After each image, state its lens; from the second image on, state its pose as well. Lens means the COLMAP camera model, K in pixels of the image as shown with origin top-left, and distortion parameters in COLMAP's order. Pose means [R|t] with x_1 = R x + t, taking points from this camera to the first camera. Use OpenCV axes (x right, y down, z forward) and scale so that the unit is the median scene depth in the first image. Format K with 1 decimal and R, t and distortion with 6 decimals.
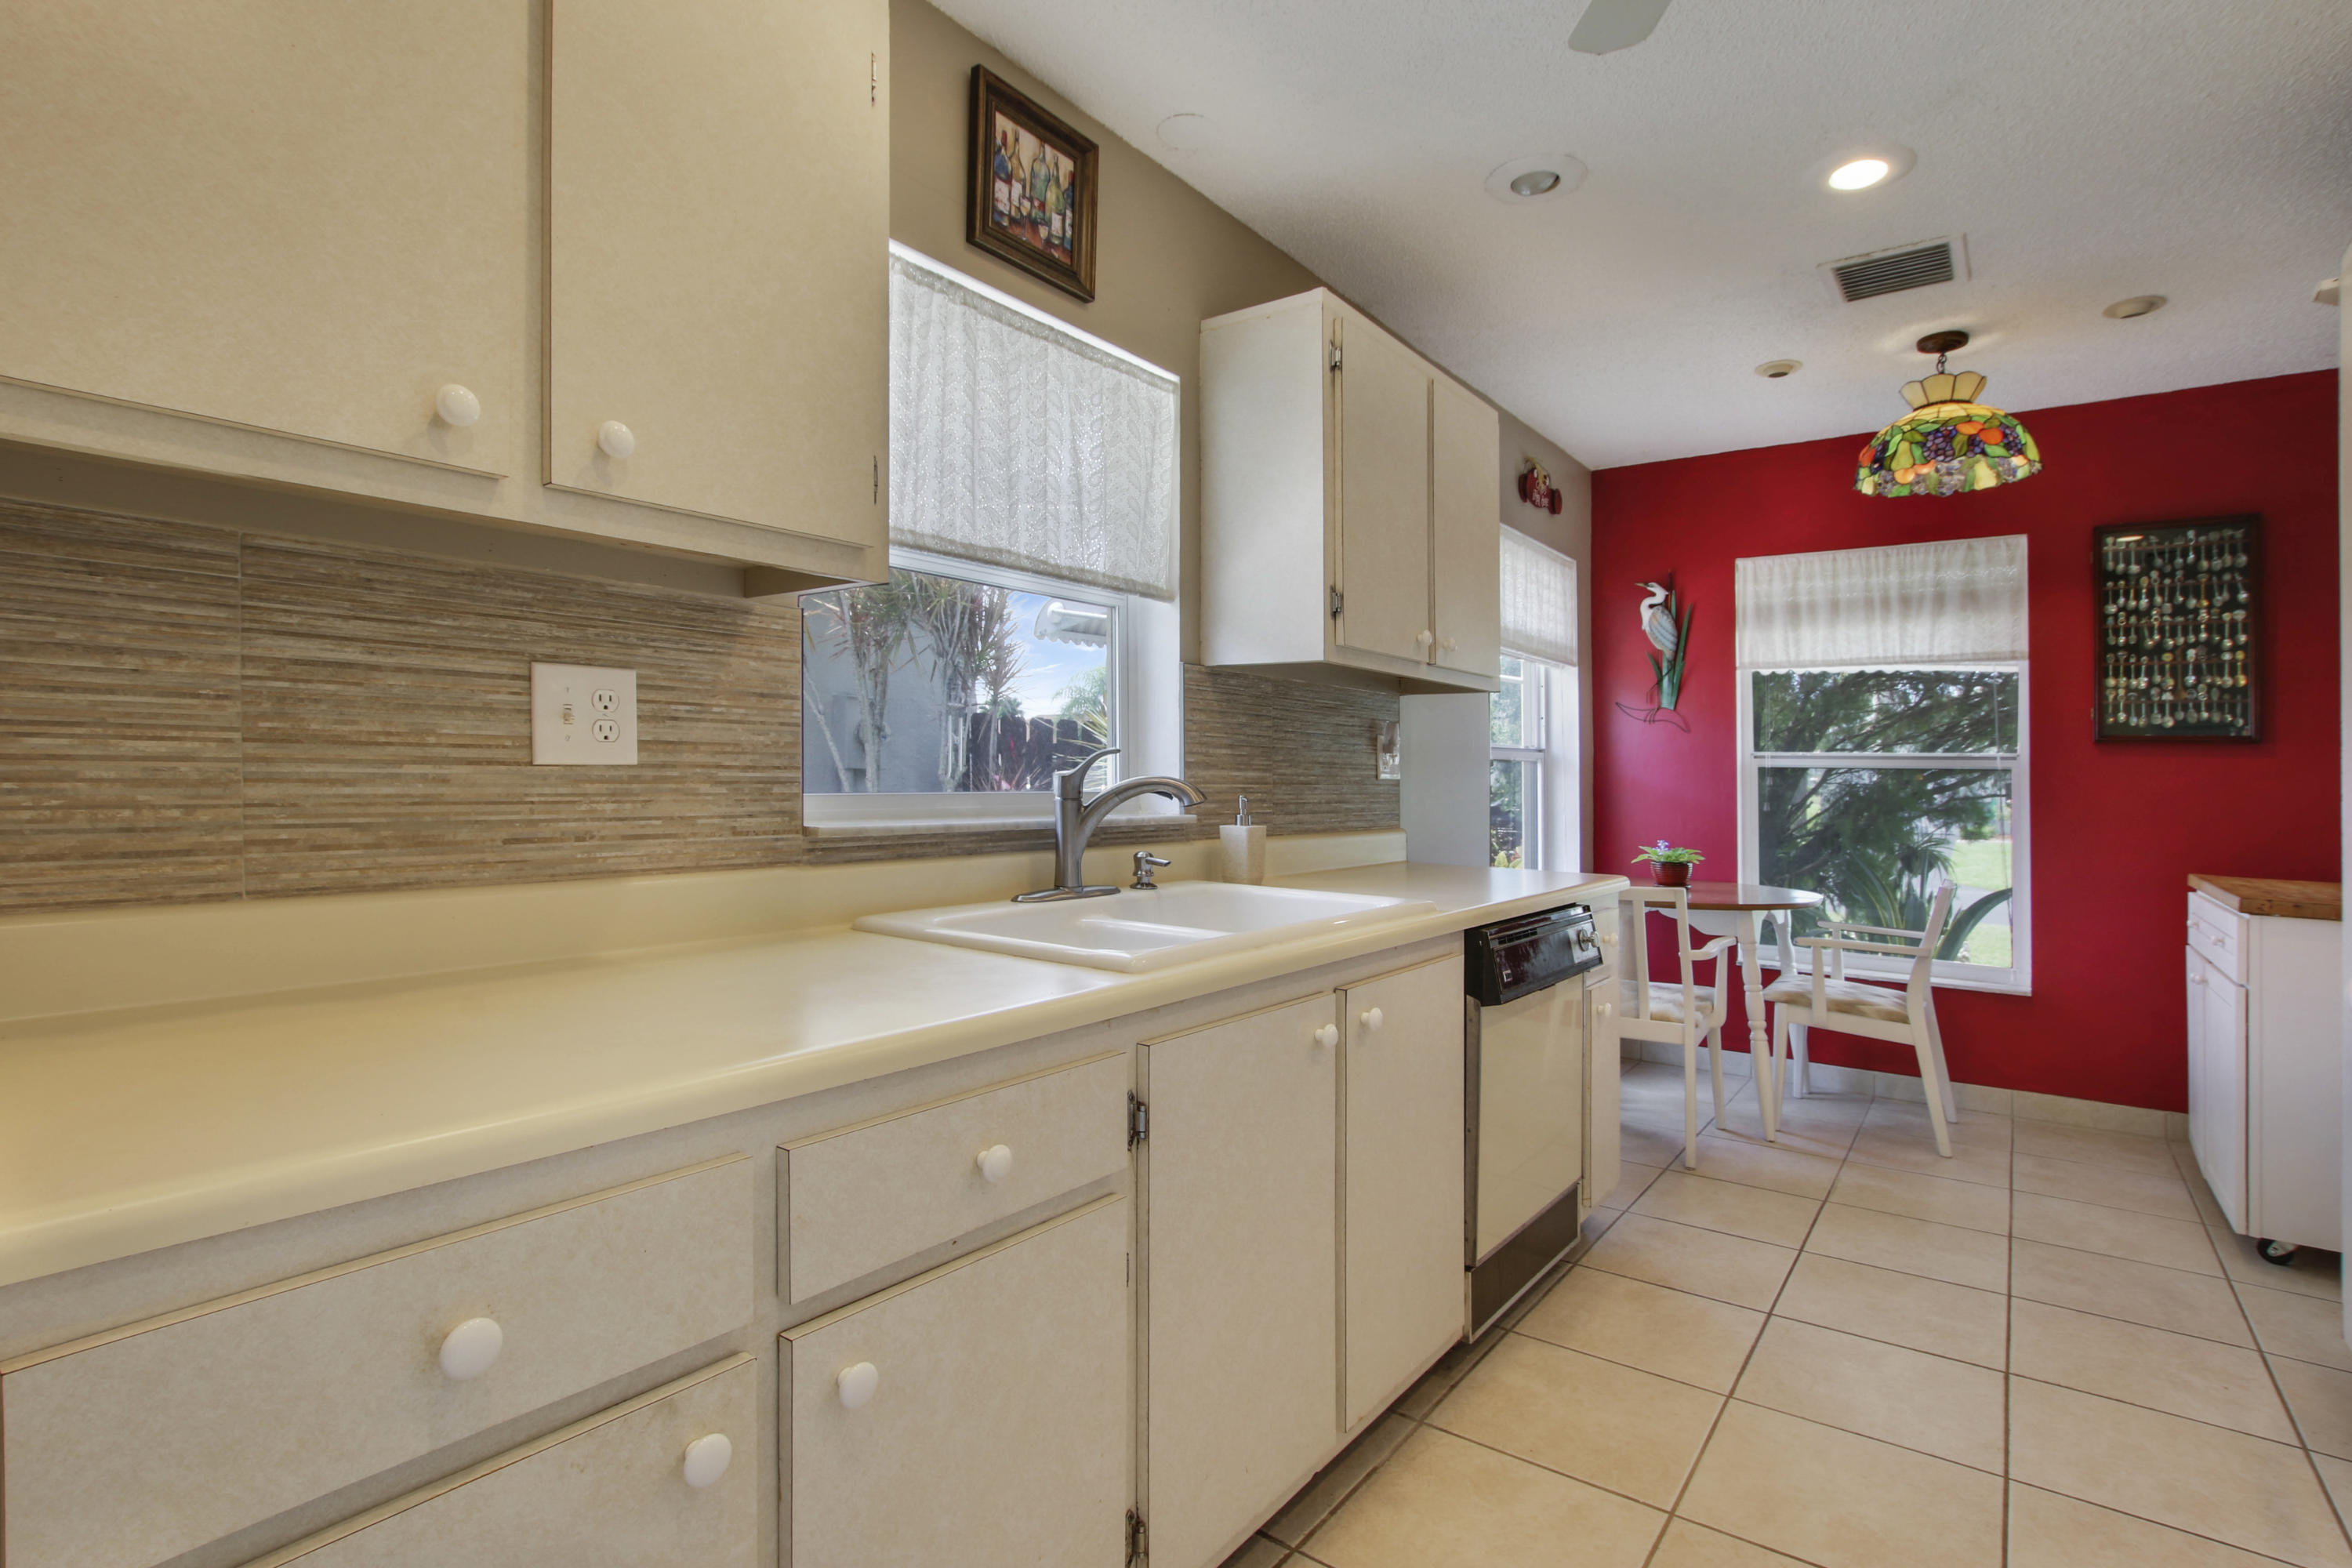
lens RADIAL K [[1177.8, 0, 1211.1], [0, 1177.8, 732.4], [0, 0, 1]] dist [-0.001286, 0.004531]
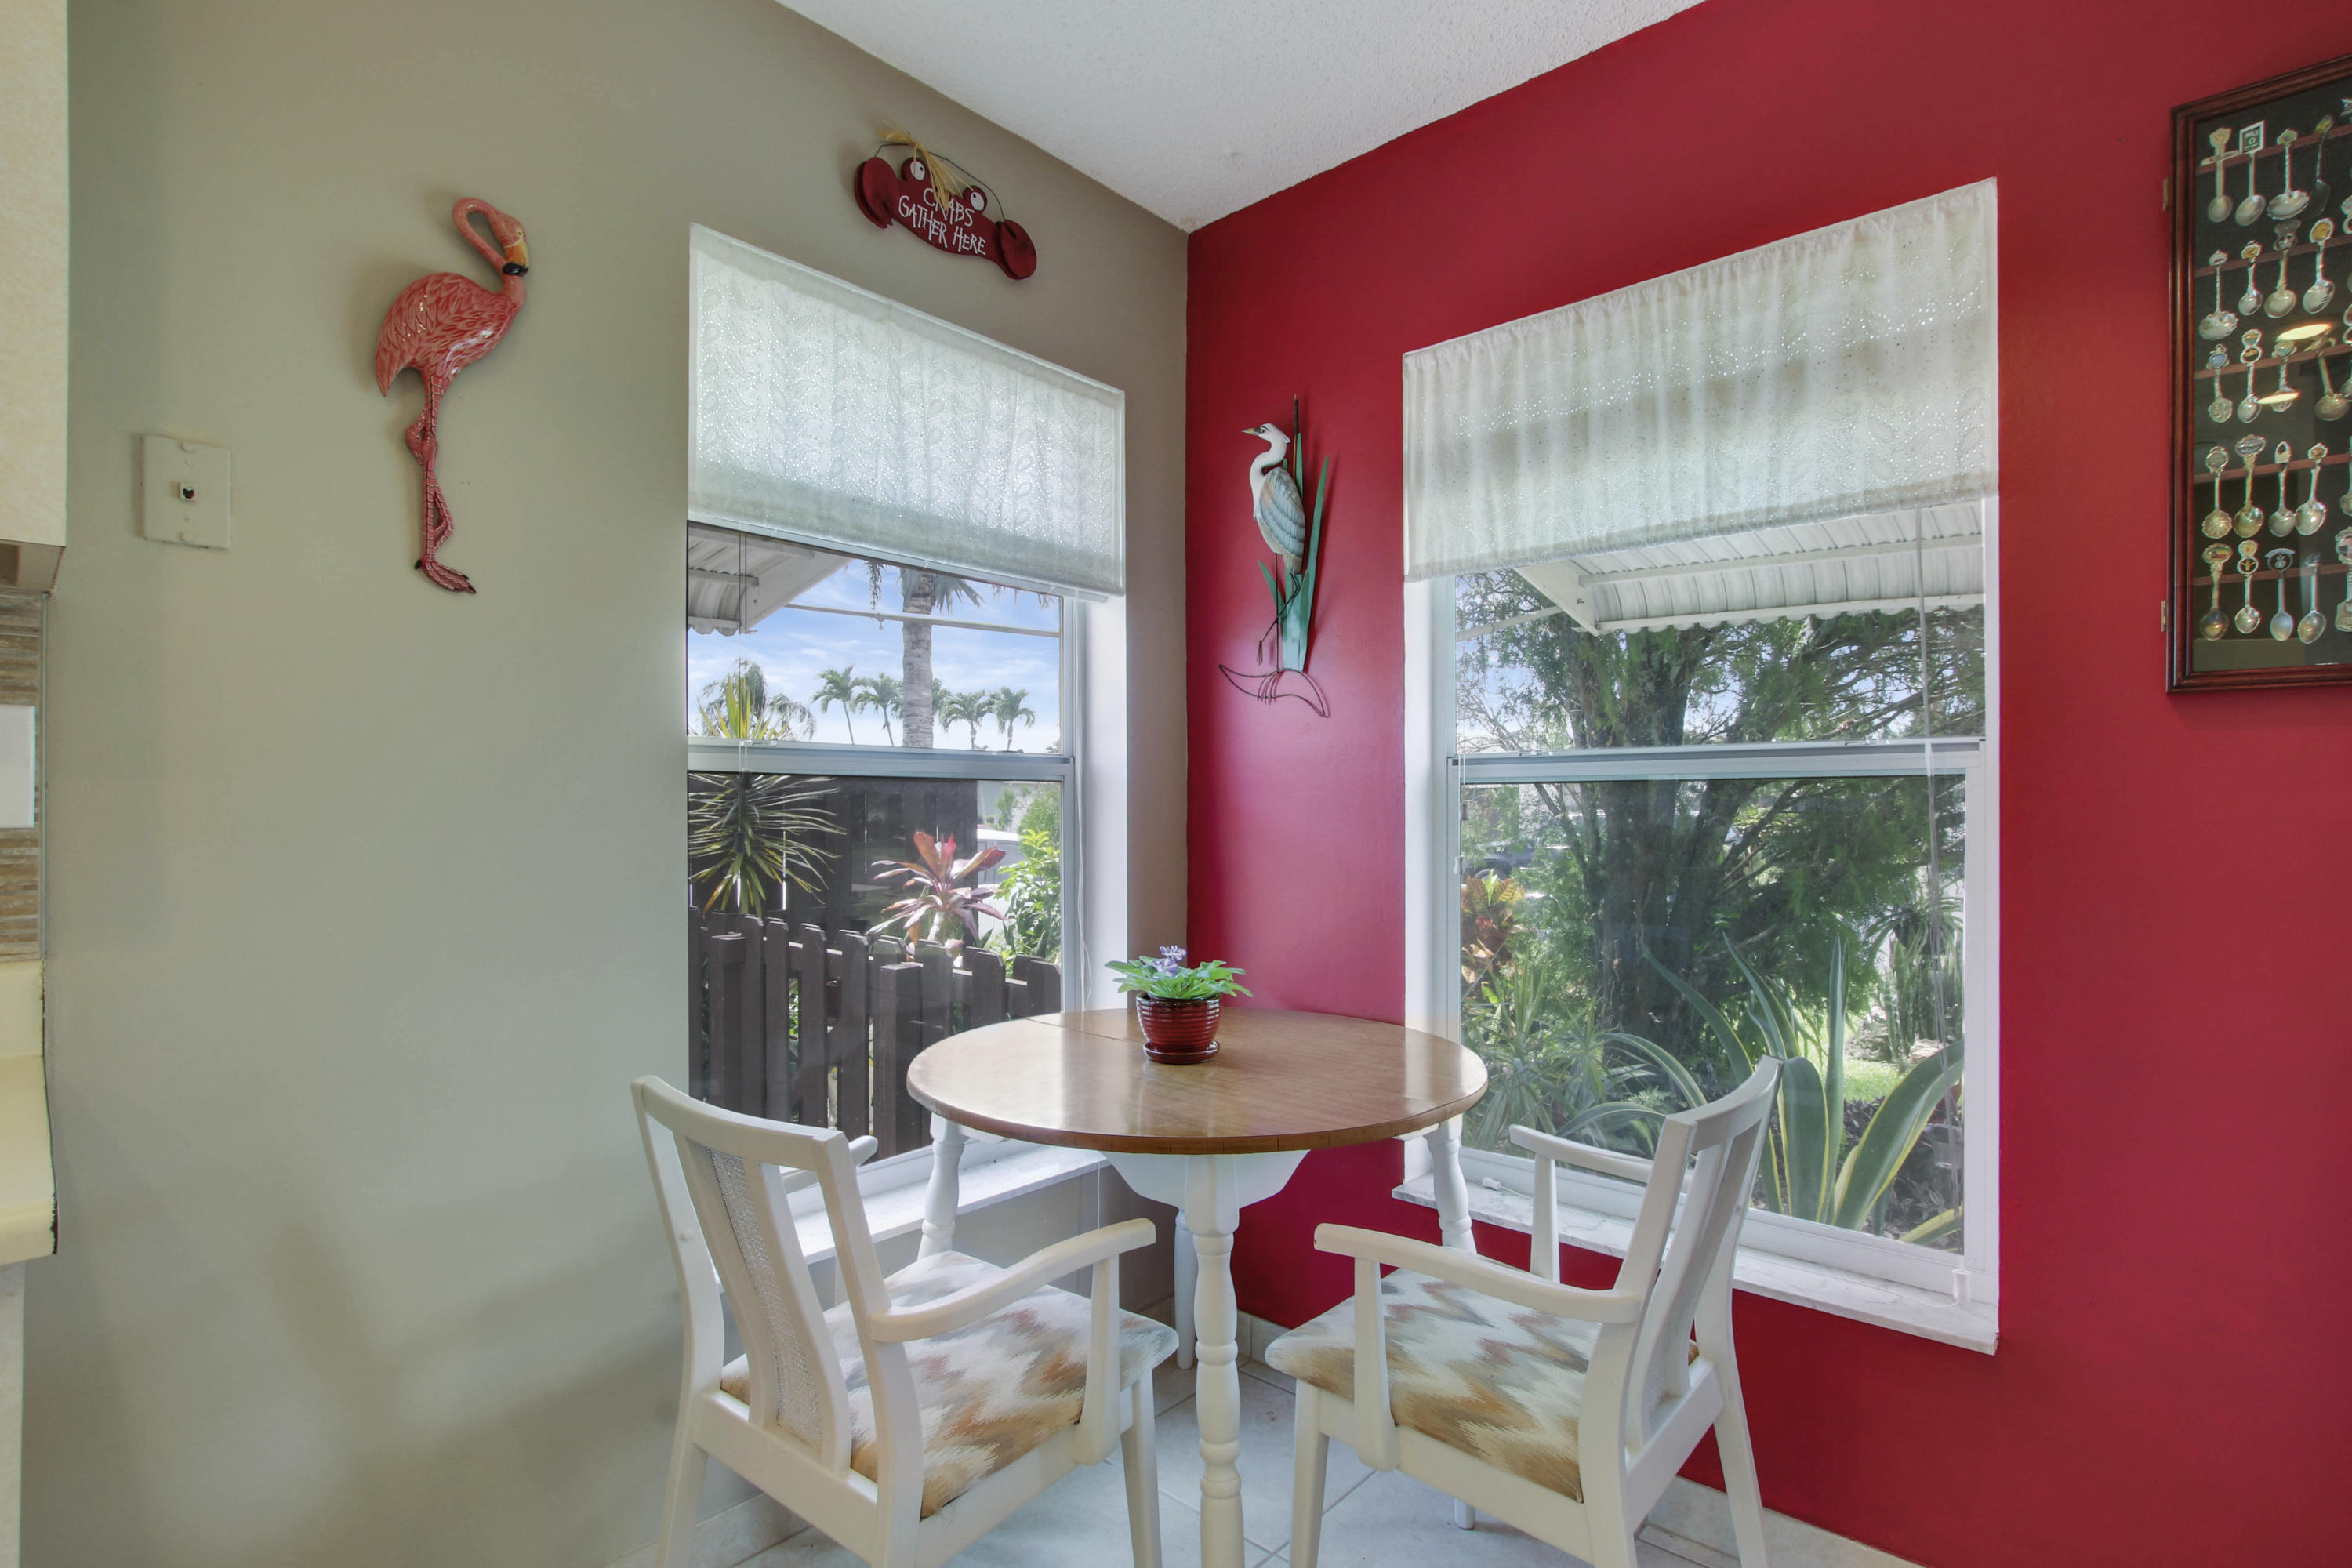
lens RADIAL K [[1177.8, 0, 1198.4], [0, 1177.8, 812.4], [0, 0, 1]] dist [-0.001286, 0.004531]
pose [[0.995945, -0.020325, -0.087643, 0.440430], [0.023330, 0.999170, 0.033392, 0.025011], [0.086892, -0.035301, 0.995592, 0.556178]]
